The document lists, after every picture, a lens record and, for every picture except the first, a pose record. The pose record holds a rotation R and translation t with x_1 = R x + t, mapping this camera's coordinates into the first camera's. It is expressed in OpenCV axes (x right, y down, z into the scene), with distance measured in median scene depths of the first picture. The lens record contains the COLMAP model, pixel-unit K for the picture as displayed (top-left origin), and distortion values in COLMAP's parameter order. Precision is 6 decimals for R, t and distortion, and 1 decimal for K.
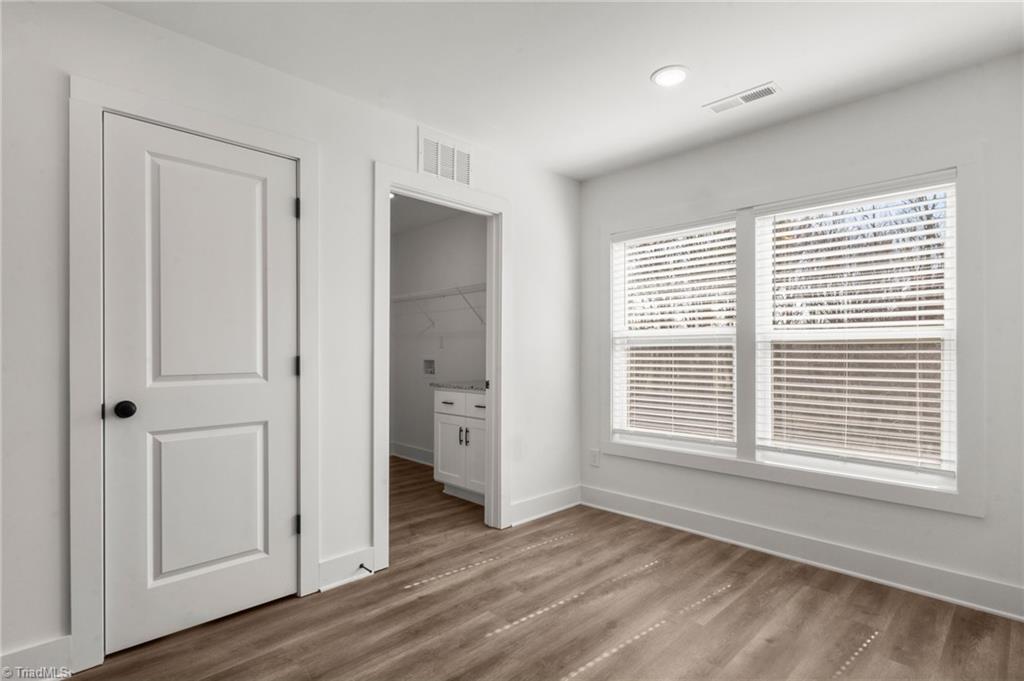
lens RADIAL K [[502.2, 0, 512.4], [0, 502.2, 348.6], [0, 0, 1]] dist [0.011390, -0.004915]
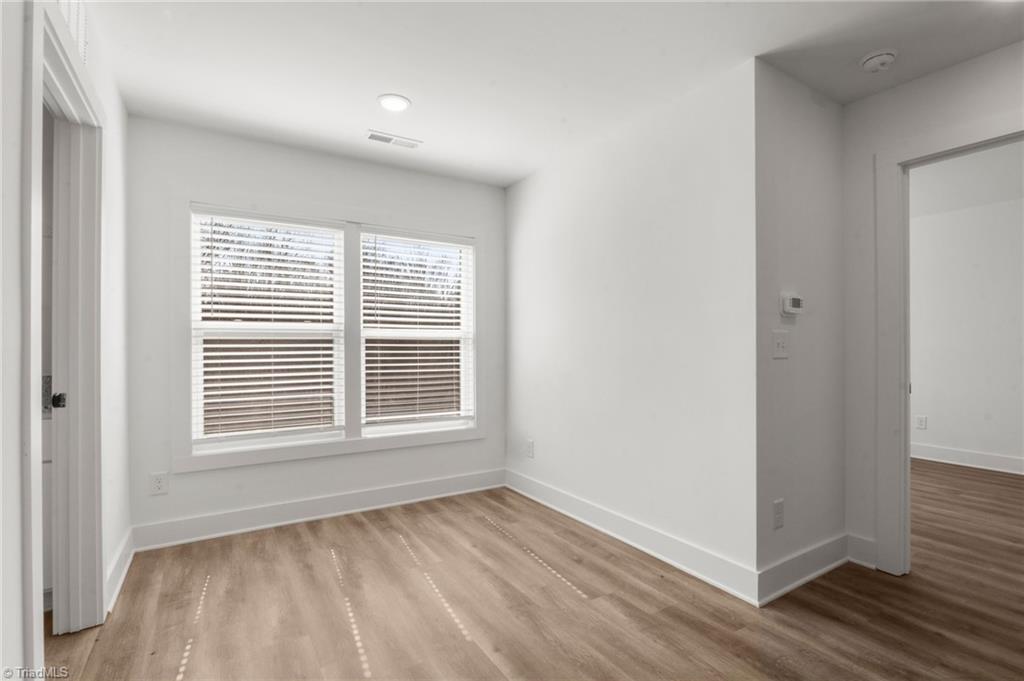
lens RADIAL K [[474.8, 0, 515.5], [0, 474.8, 345.5], [0, 0, 1]] dist [-0.015410, 0.000448]
pose [[0.225896, 0.001838, 0.974150, -0.567443], [-0.007430, 0.999972, -0.000163, 0.003006], [-0.974123, -0.007201, 0.225903, 0.422244]]
